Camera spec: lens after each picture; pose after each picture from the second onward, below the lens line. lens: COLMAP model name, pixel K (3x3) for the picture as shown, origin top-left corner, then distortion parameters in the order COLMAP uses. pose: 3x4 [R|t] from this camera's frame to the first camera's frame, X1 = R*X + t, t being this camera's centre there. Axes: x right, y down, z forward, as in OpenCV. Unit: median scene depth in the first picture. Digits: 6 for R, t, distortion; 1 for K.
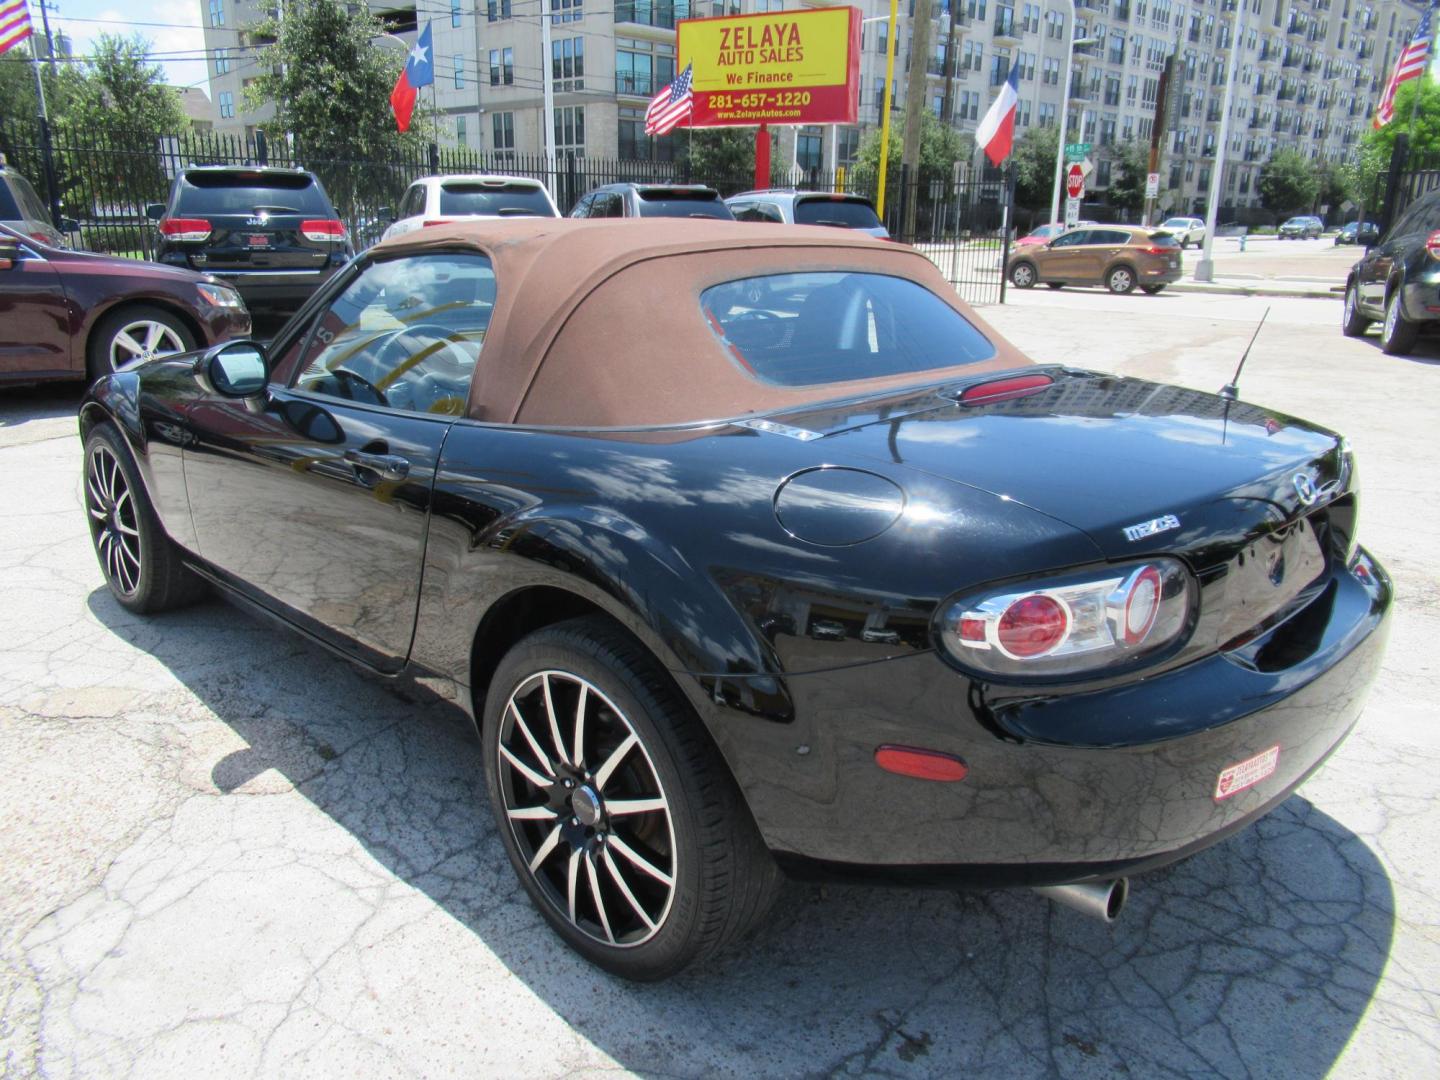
lens RADIAL K [[1050.9, 0, 706.9], [0, 1050.9, 539.9], [0, 0, 1]] dist [0.009441, -0.005081]
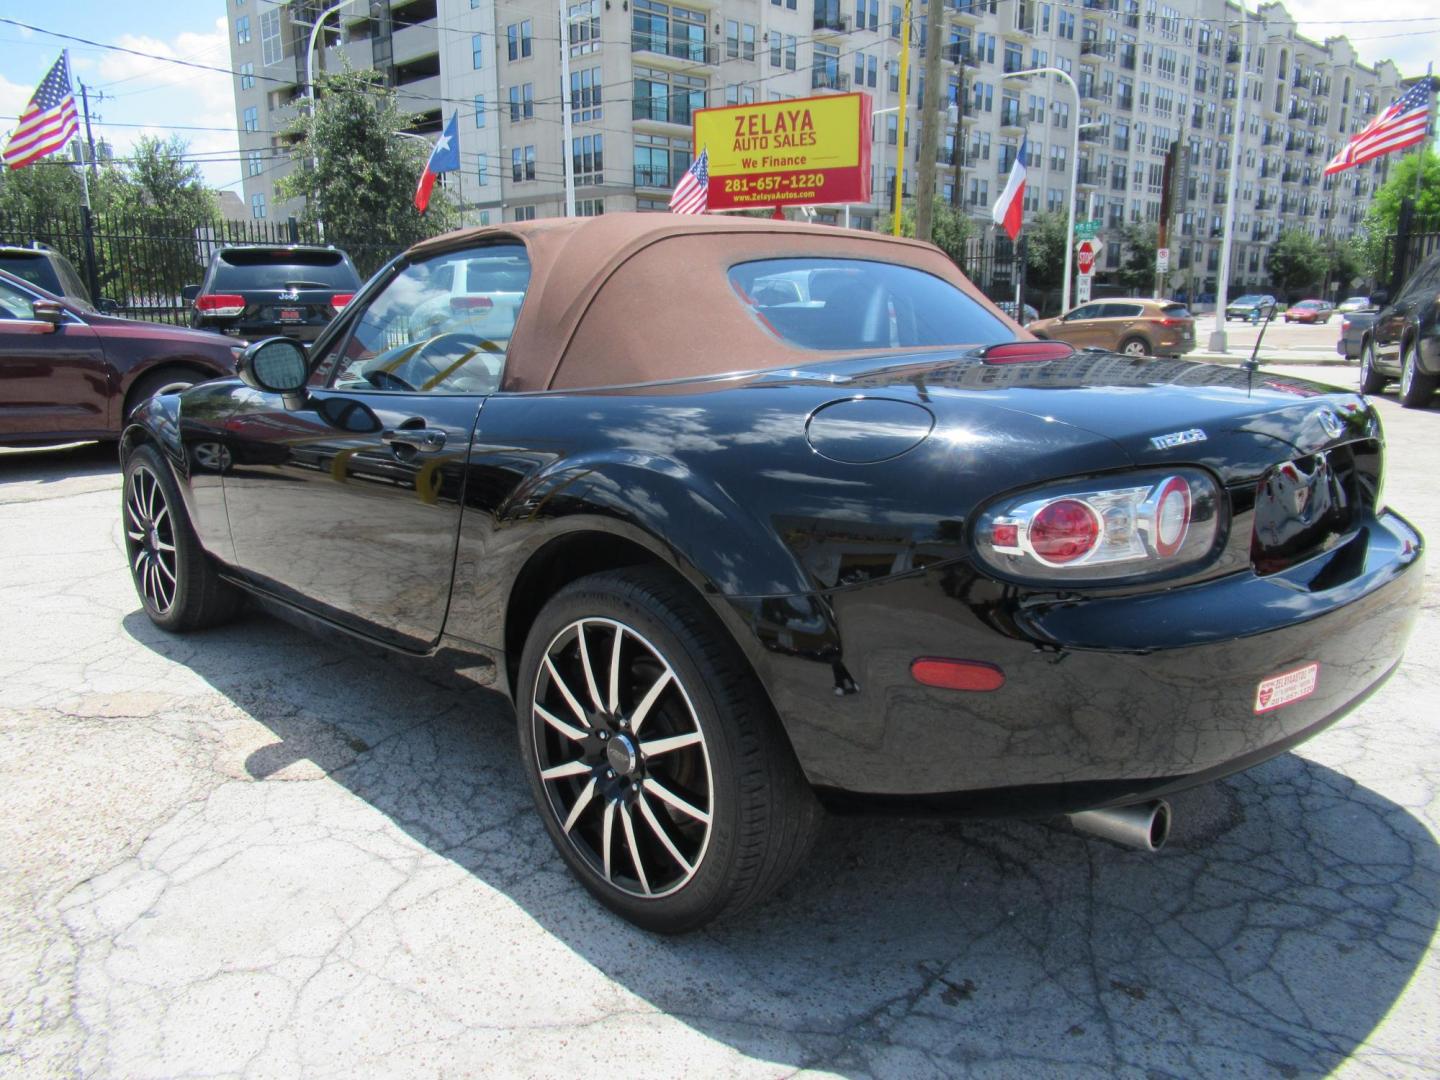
lens RADIAL K [[1050.9, 0, 708.5], [0, 1050.9, 544.3], [0, 0, 1]] dist [0.009441, -0.005081]
pose [[0.999763, -0.012931, -0.017489, -0.008082], [0.011606, 0.997203, -0.073838, 0.089887], [0.018395, 0.073617, 0.997117, -0.007170]]
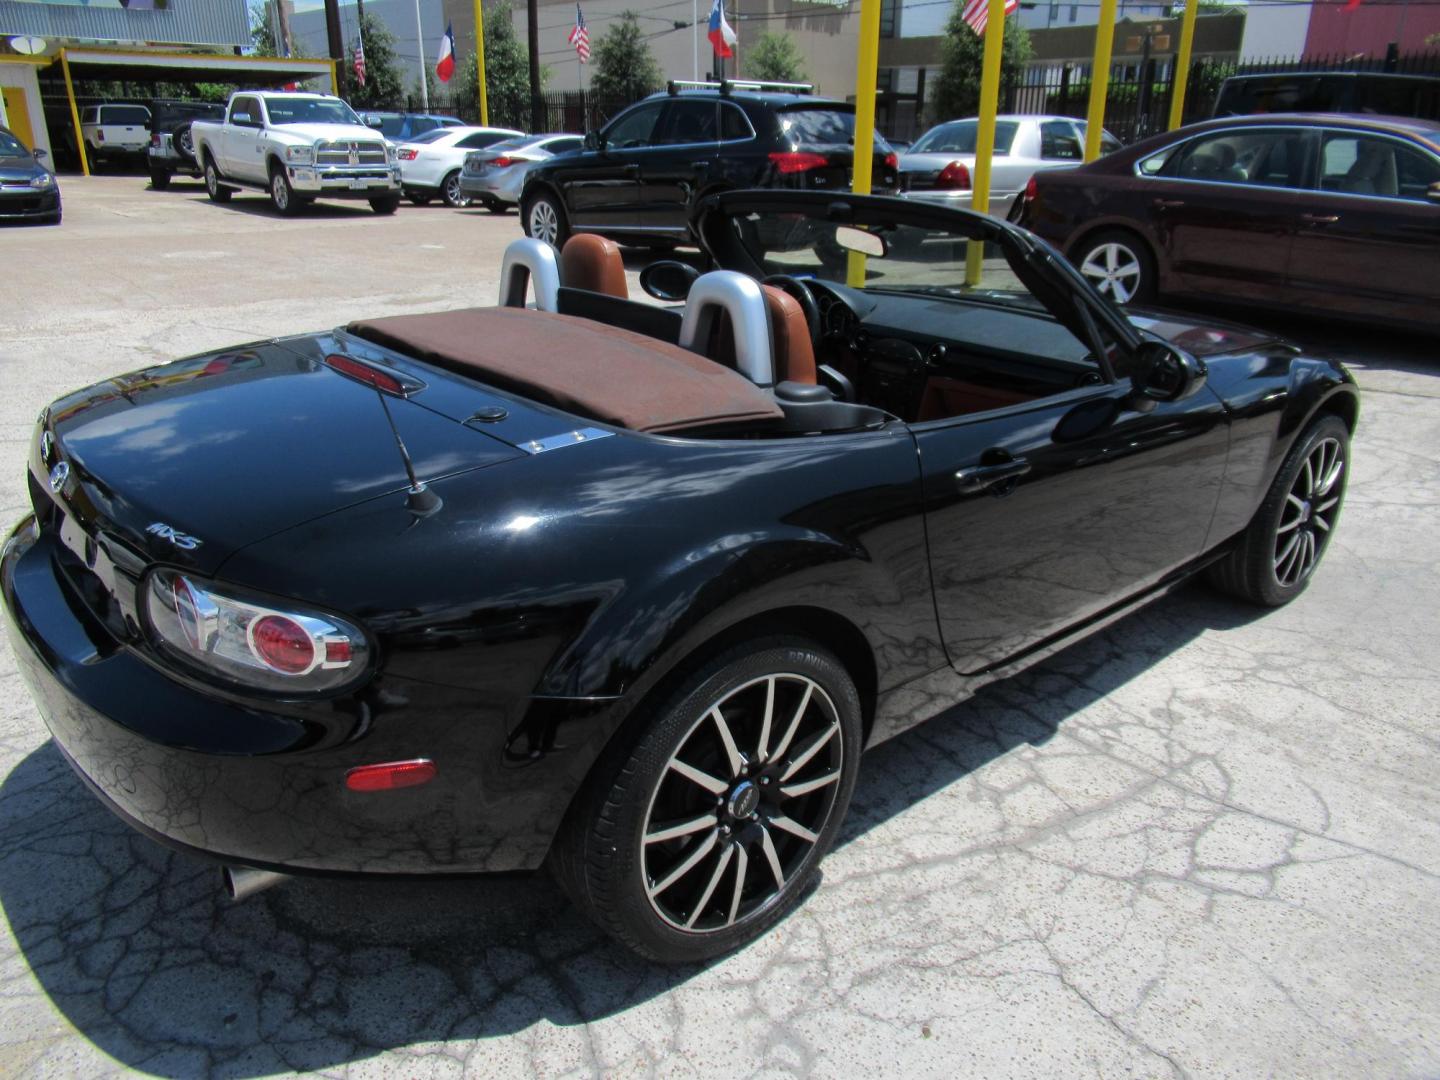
lens RADIAL K [[1050.9, 0, 740.2], [0, 1050.9, 544.9], [0, 0, 1]] dist [0.009441, -0.005081]
pose [[-0.048686, 0.356371, -0.933075, 1.011397], [-0.295884, 0.887106, 0.354253, -0.366703], [0.953982, 0.293330, 0.062254, 1.056112]]
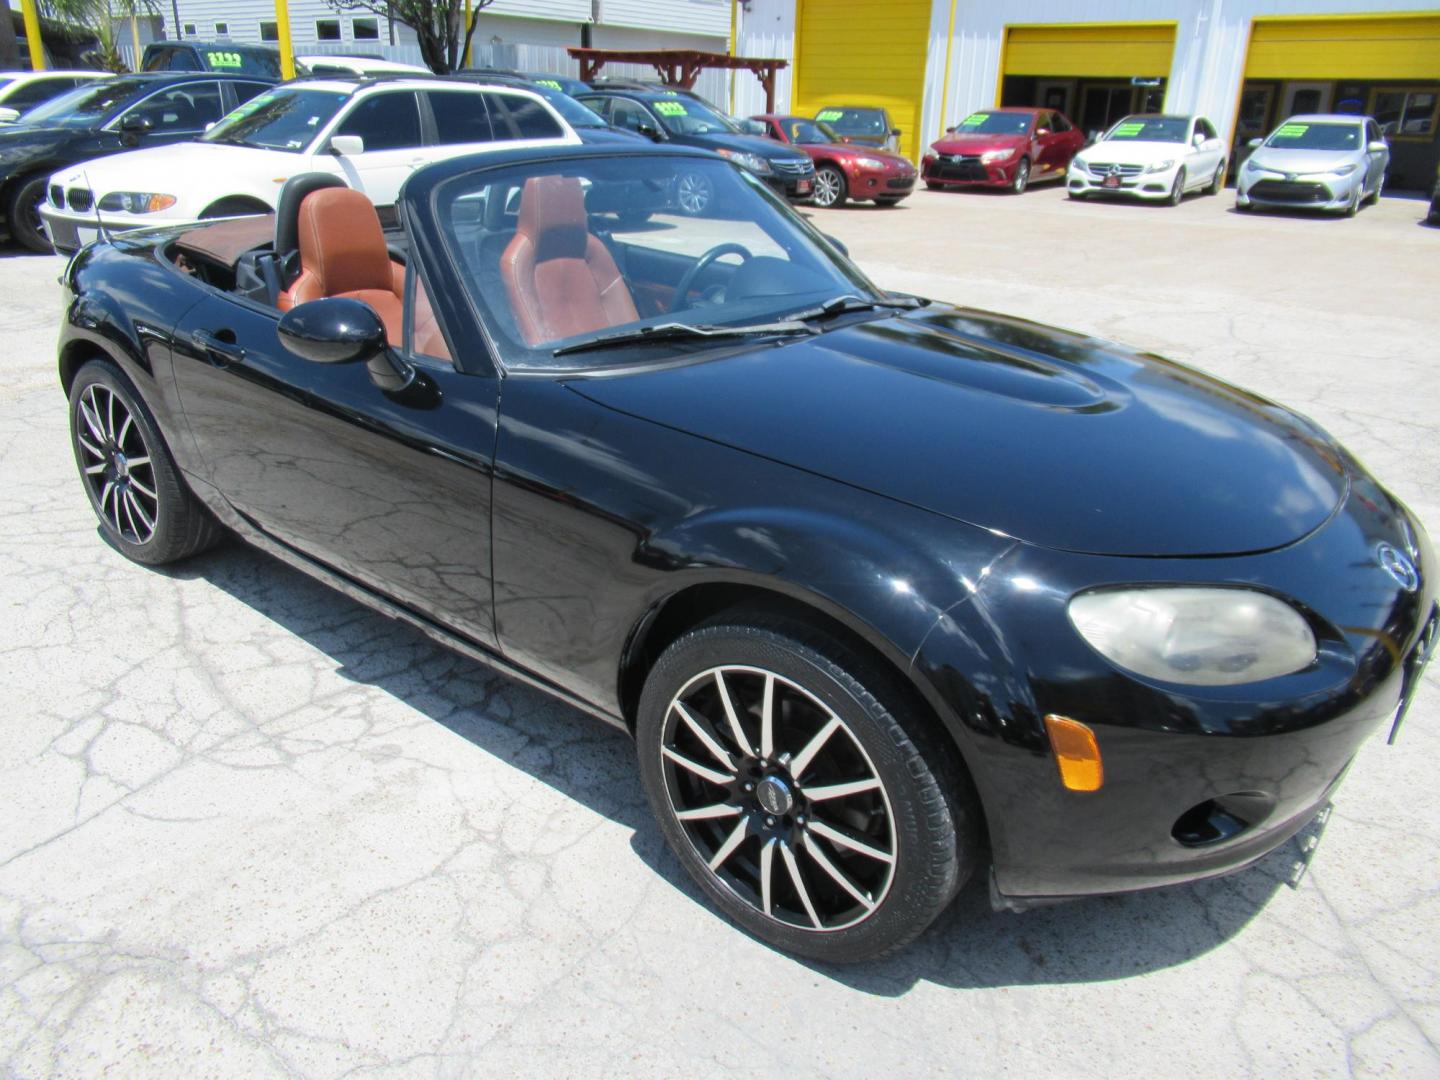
lens RADIAL K [[1050.9, 0, 701.9], [0, 1050.9, 546.7], [0, 0, 1]] dist [0.009441, -0.005081]
pose [[-0.993381, 0.004783, -0.114766, -0.129699], [-0.069565, 0.770009, 0.634230, -0.711048], [0.091405, 0.638015, -0.764579, 2.215105]]
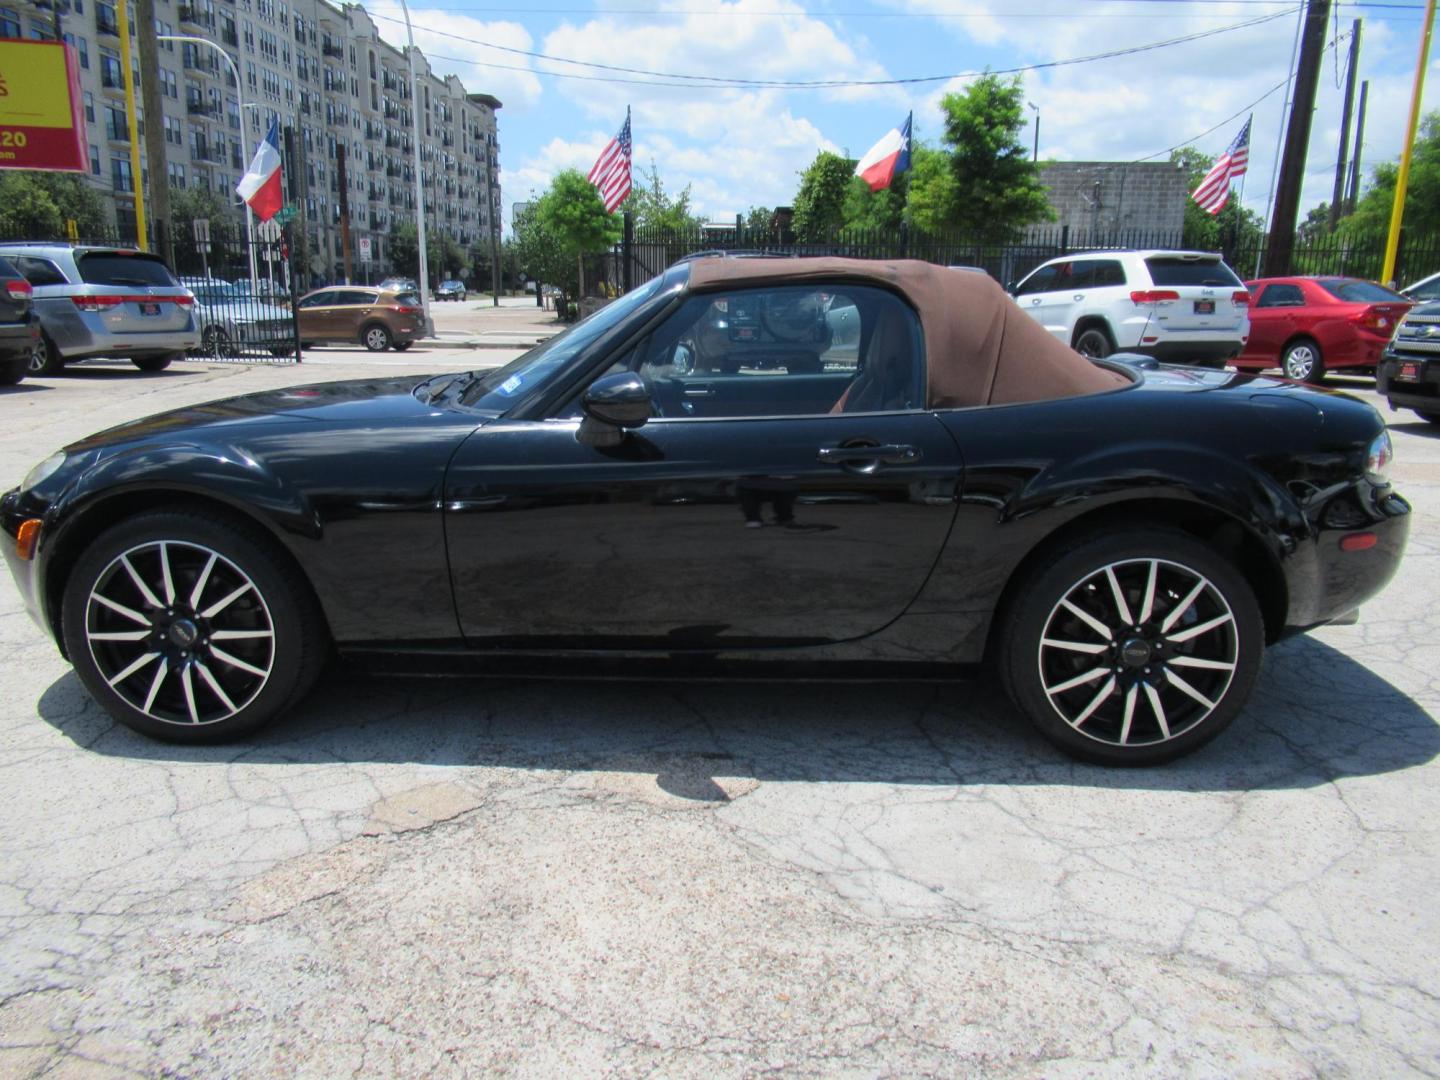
lens RADIAL K [[1050.9, 0, 714.2], [0, 1050.9, 548.4], [0, 0, 1]] dist [0.009441, -0.005081]
pose [[0.729496, -0.167046, 0.663273, -1.037807], [0.199241, 0.979563, 0.027571, -0.029727], [-0.654323, 0.112038, 0.747869, 0.200906]]
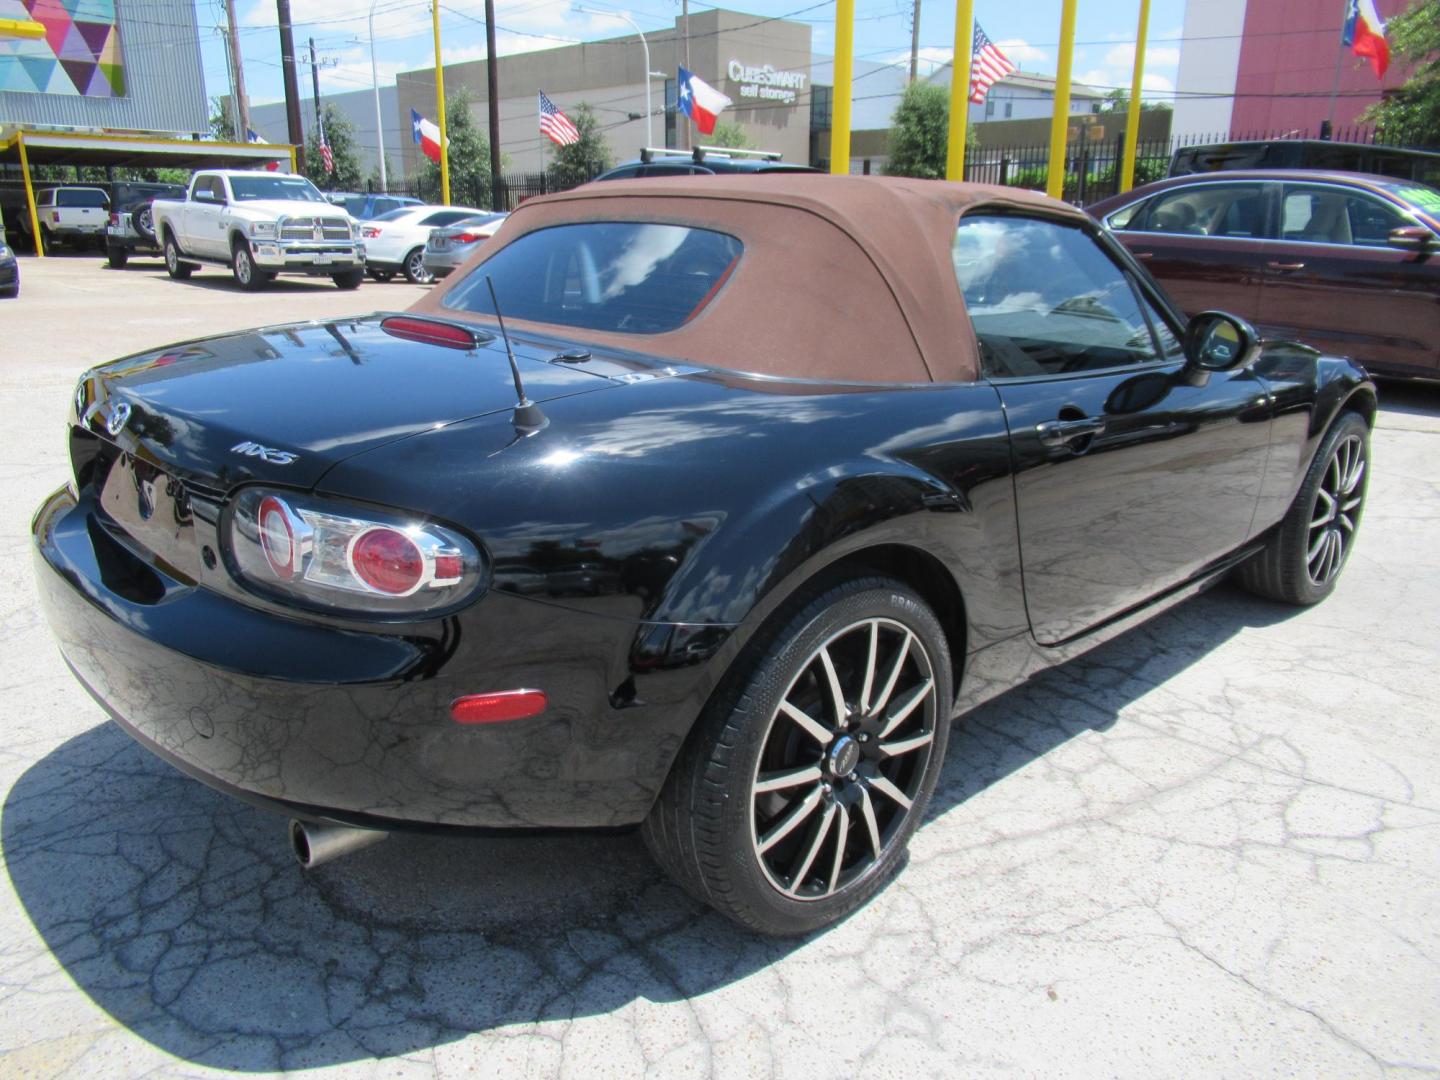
lens RADIAL K [[1050.9, 0, 743.4], [0, 1050.9, 544.4], [0, 0, 1]] dist [0.009441, -0.005081]
pose [[-0.002015, 0.285952, -0.958242, 1.015742], [-0.294959, 0.915441, 0.273800, -0.250646], [0.955508, 0.283194, 0.082500, 0.996728]]
